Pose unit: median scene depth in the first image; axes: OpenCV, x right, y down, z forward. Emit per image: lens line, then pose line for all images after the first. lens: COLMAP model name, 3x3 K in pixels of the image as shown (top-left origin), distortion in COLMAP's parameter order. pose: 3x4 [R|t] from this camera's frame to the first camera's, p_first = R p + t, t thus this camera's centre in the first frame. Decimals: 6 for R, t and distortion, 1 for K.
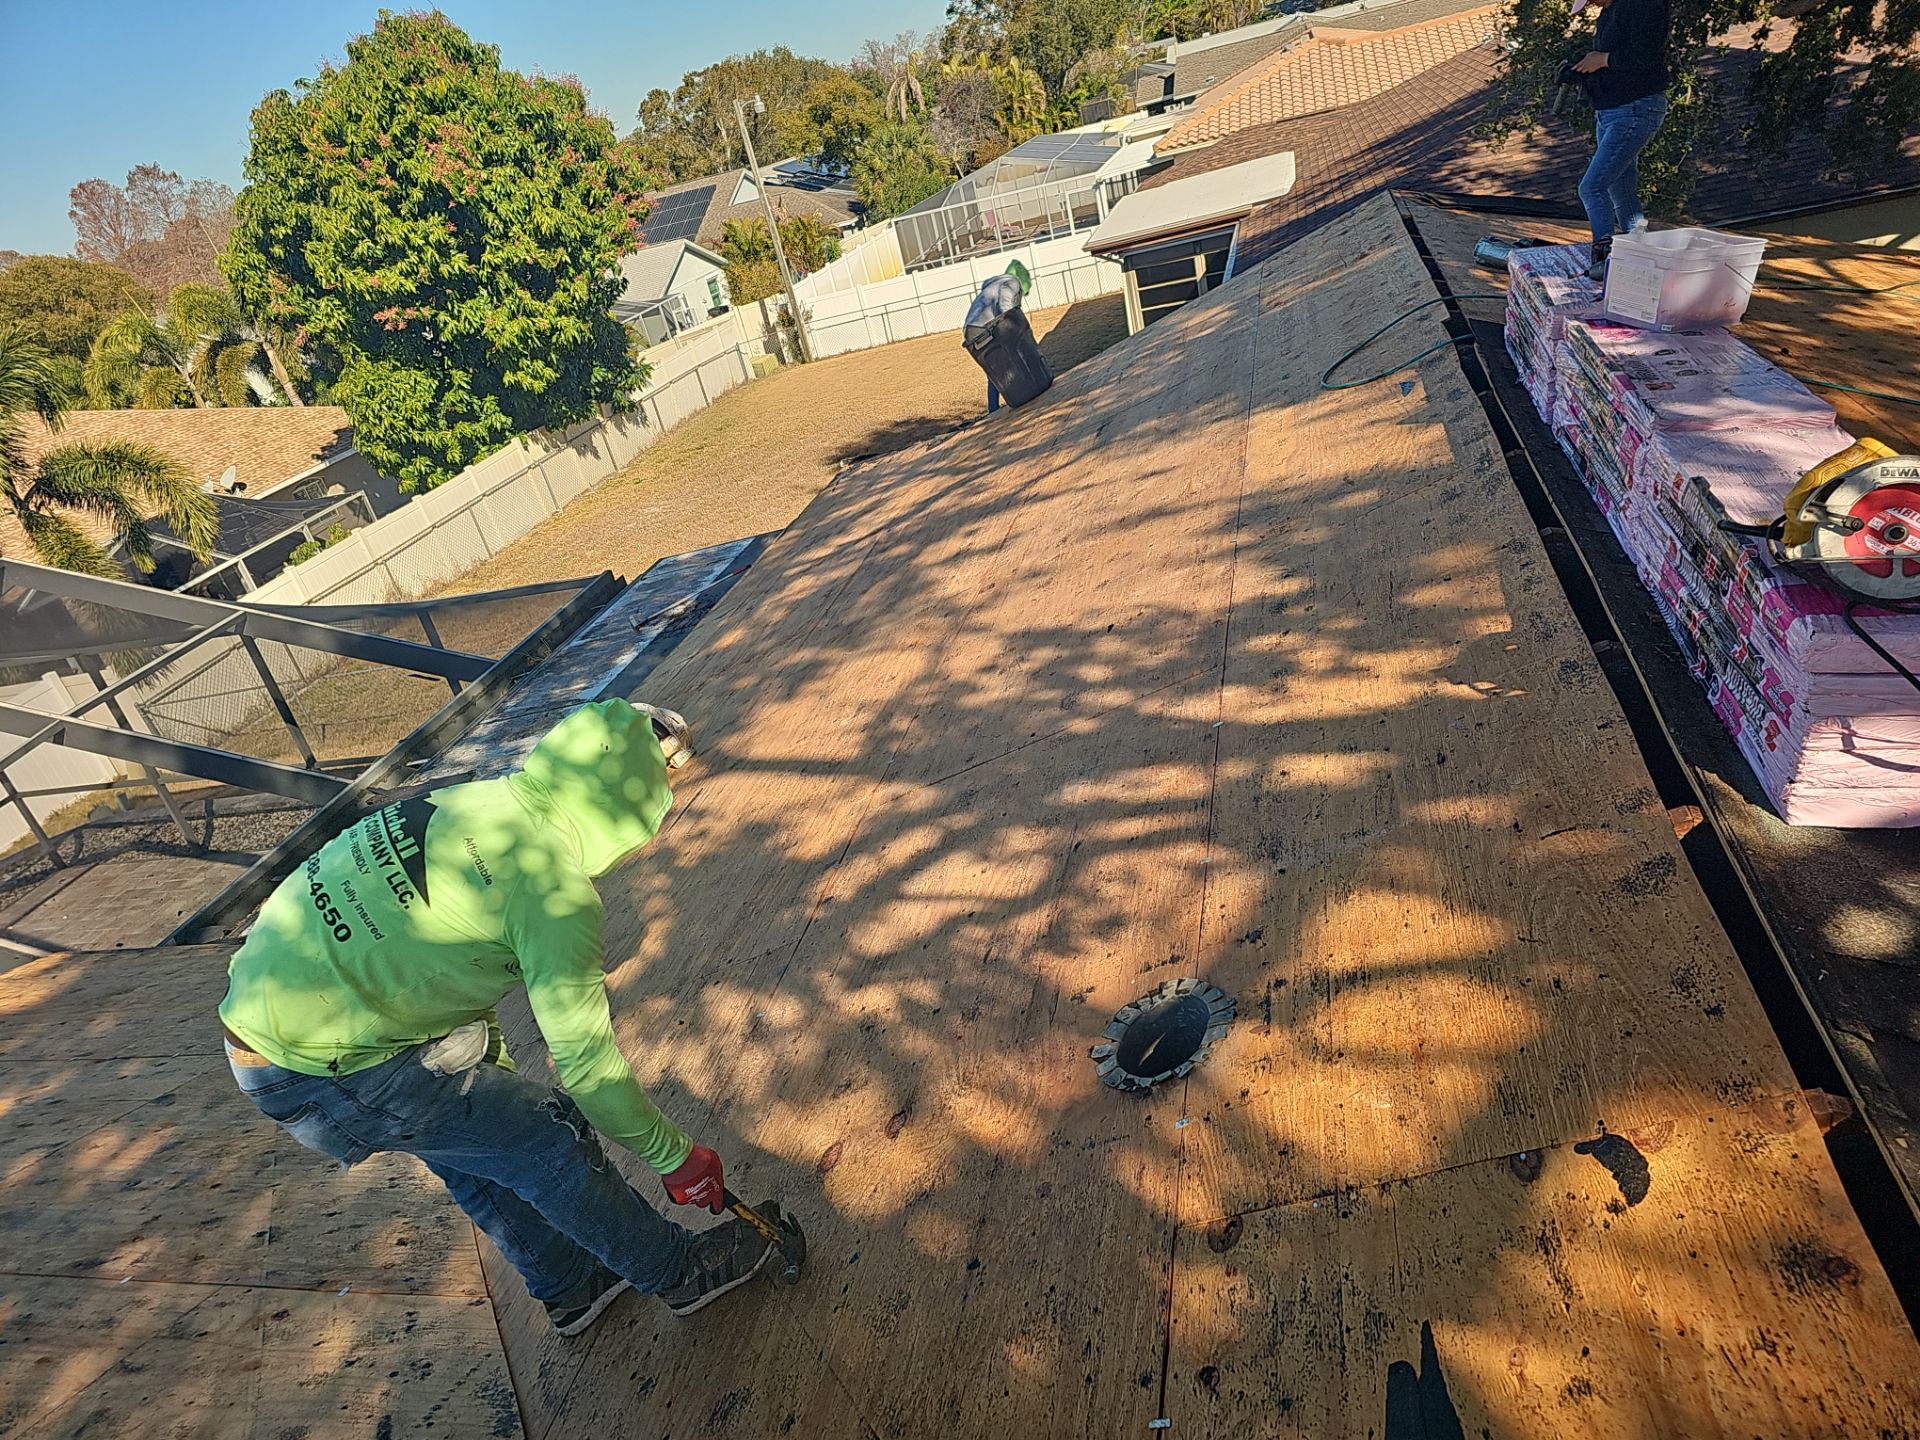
lens RADIAL K [[1254.3, 0, 960.0], [0, 1254.3, 720.0], [0, 0, 1]] dist [-0.001785, -0.001329]
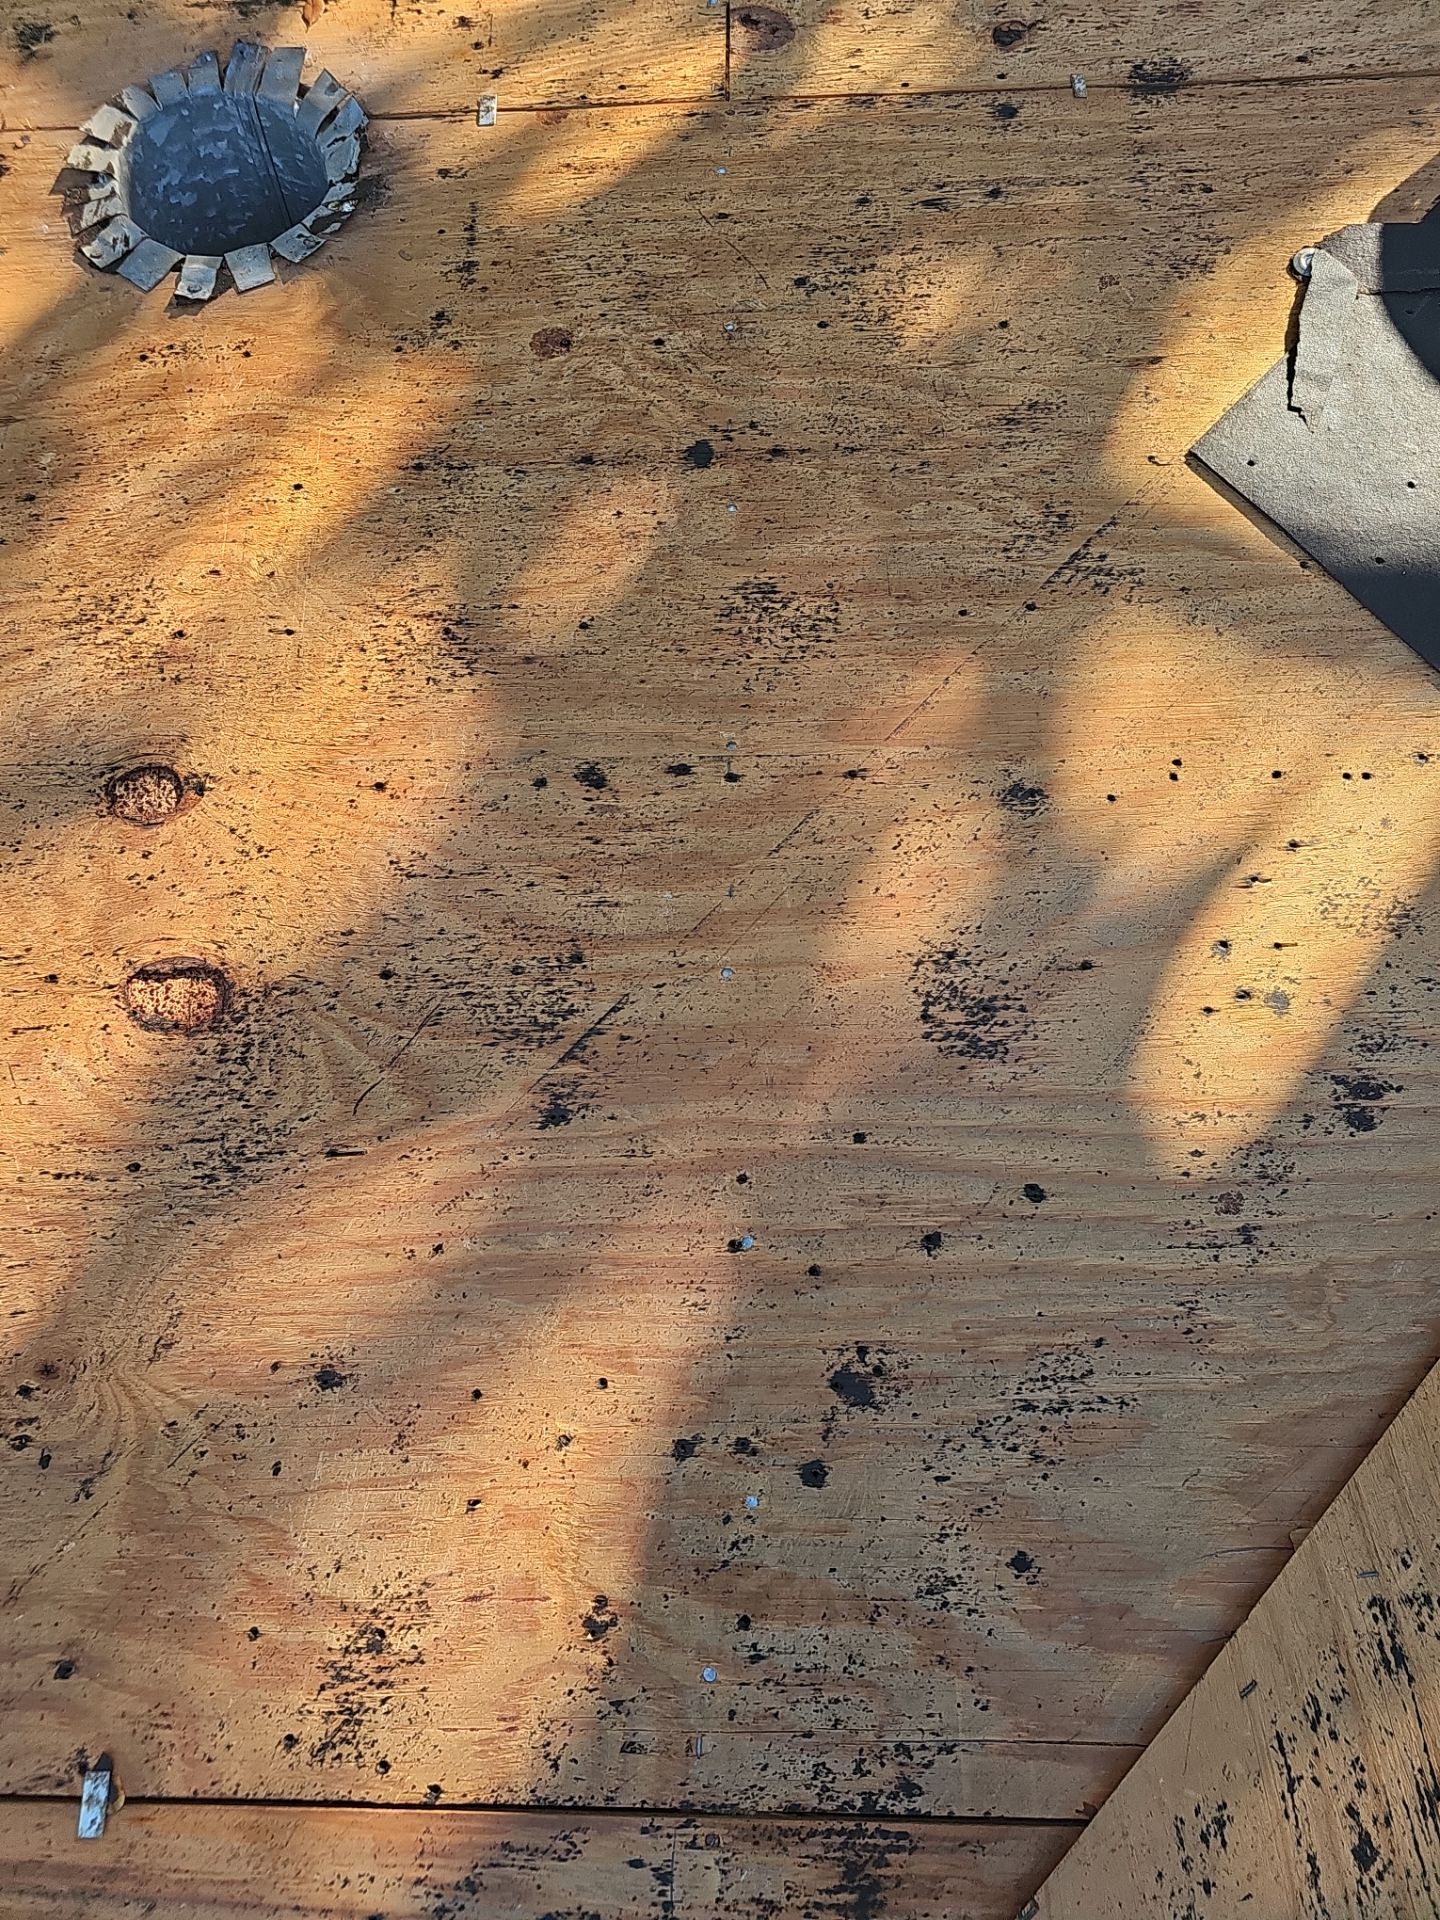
lens RADIAL K [[1254.3, 0, 720.0], [0, 1254.3, 960.0], [0, 0, 1]] dist [-0.001785, -0.001329]
pose [[-0.191717, -0.624301, 0.757293, -0.512451], [0.517074, 0.591585, 0.618596, 0.279017], [-0.834193, 0.510172, 0.209393, 1.076782]]
